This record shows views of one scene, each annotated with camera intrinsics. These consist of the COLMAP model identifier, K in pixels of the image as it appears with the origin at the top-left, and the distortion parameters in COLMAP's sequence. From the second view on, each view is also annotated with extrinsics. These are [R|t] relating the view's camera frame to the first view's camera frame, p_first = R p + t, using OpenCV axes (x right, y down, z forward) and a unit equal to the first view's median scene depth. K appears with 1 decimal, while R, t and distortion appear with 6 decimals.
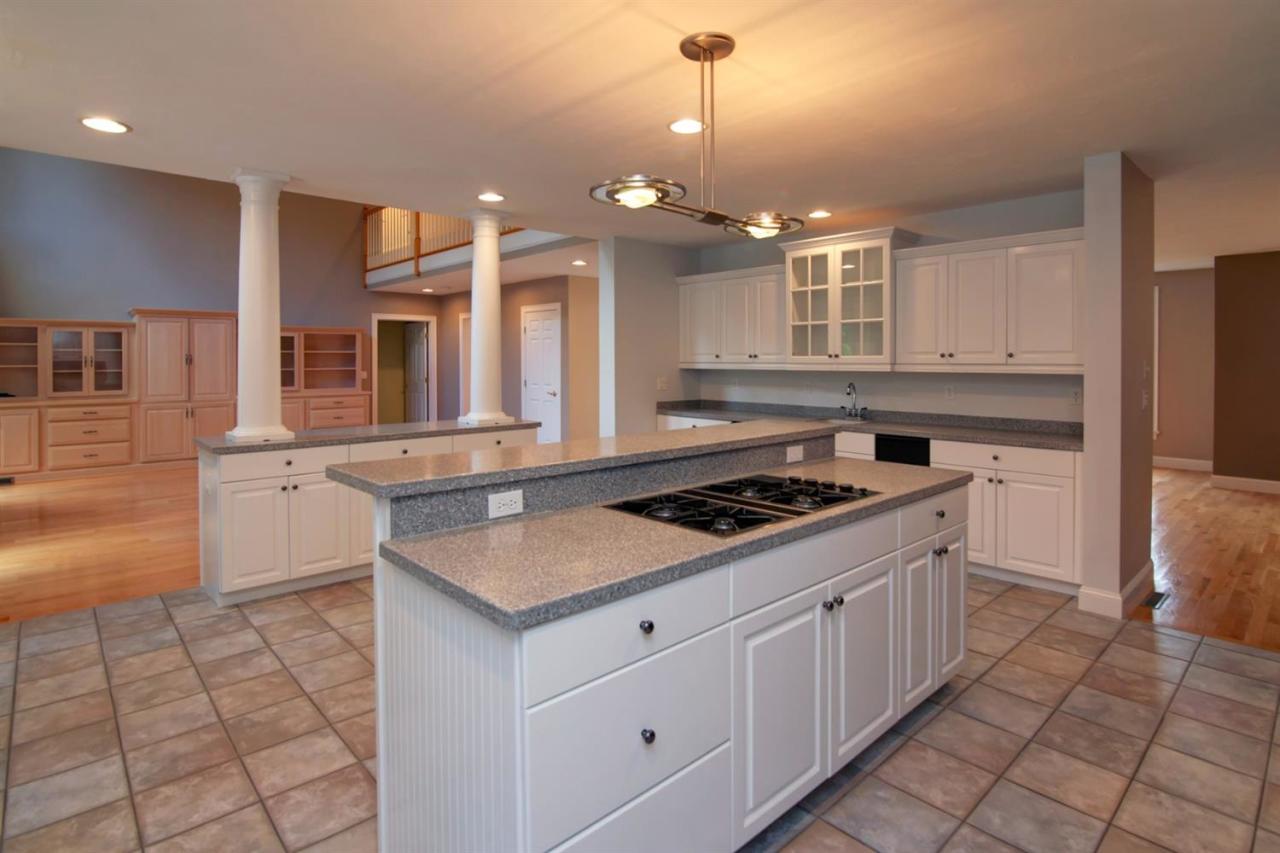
lens RADIAL K [[655.6, 0, 638.7], [0, 655.6, 371.9], [0, 0, 1]] dist [-0.023744, 0.000025]
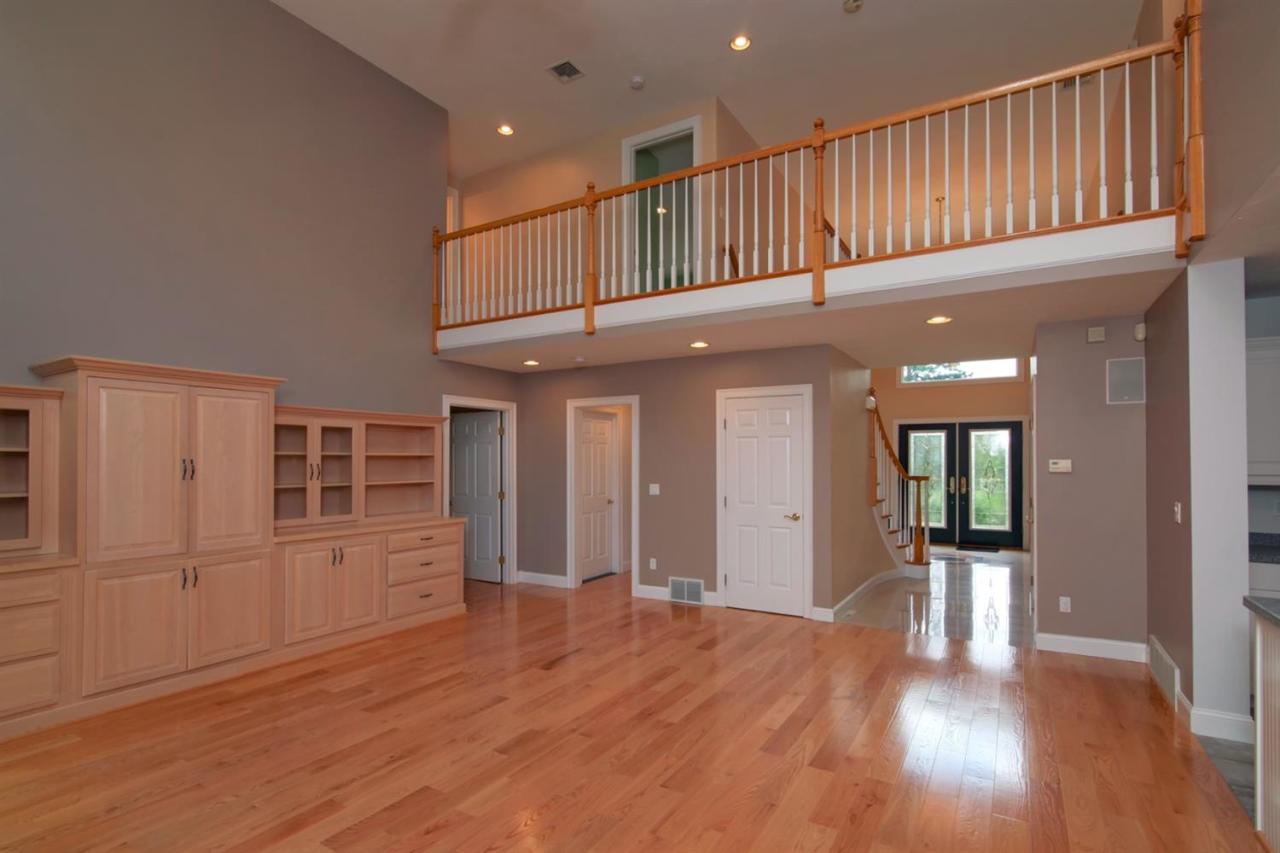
lens RADIAL K [[613.5, 0, 646.5], [0, 613.5, 463.9], [0, 0, 1]] dist [-0.017464, 0.000096]
pose [[0.955006, 0.000969, 0.296584, -1.064981], [0.004743, 0.999817, -0.018539, -0.025931], [-0.296547, 0.019111, 0.954827, 0.981318]]
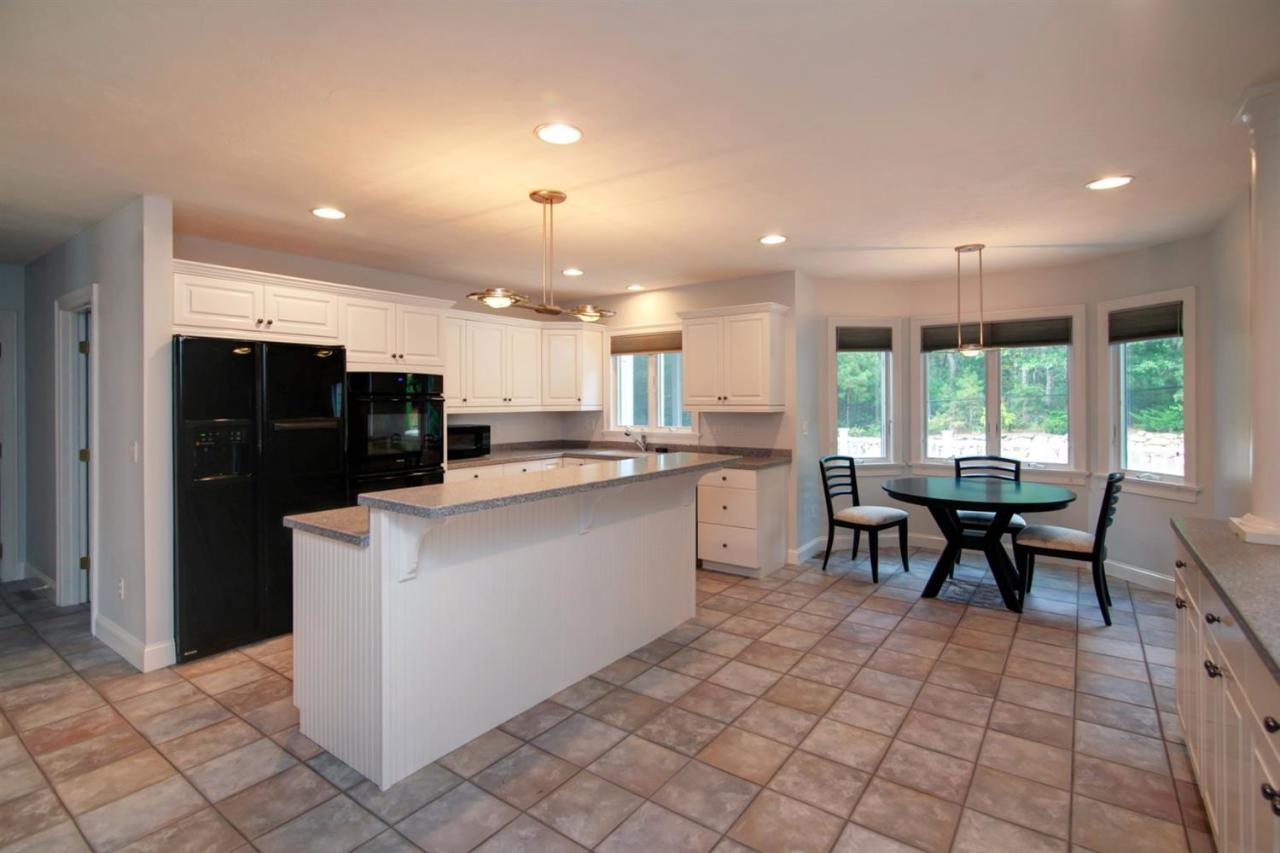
lens RADIAL K [[607.1, 0, 646.0], [0, 607.1, 397.7], [0, 0, 1]] dist [-0.000955, -0.000146]
pose [[-0.979250, 0.004985, -0.202596, 0.100423], [0.001757, 0.999869, 0.016108, -0.035562], [0.202650, 0.015418, -0.979130, 1.433763]]
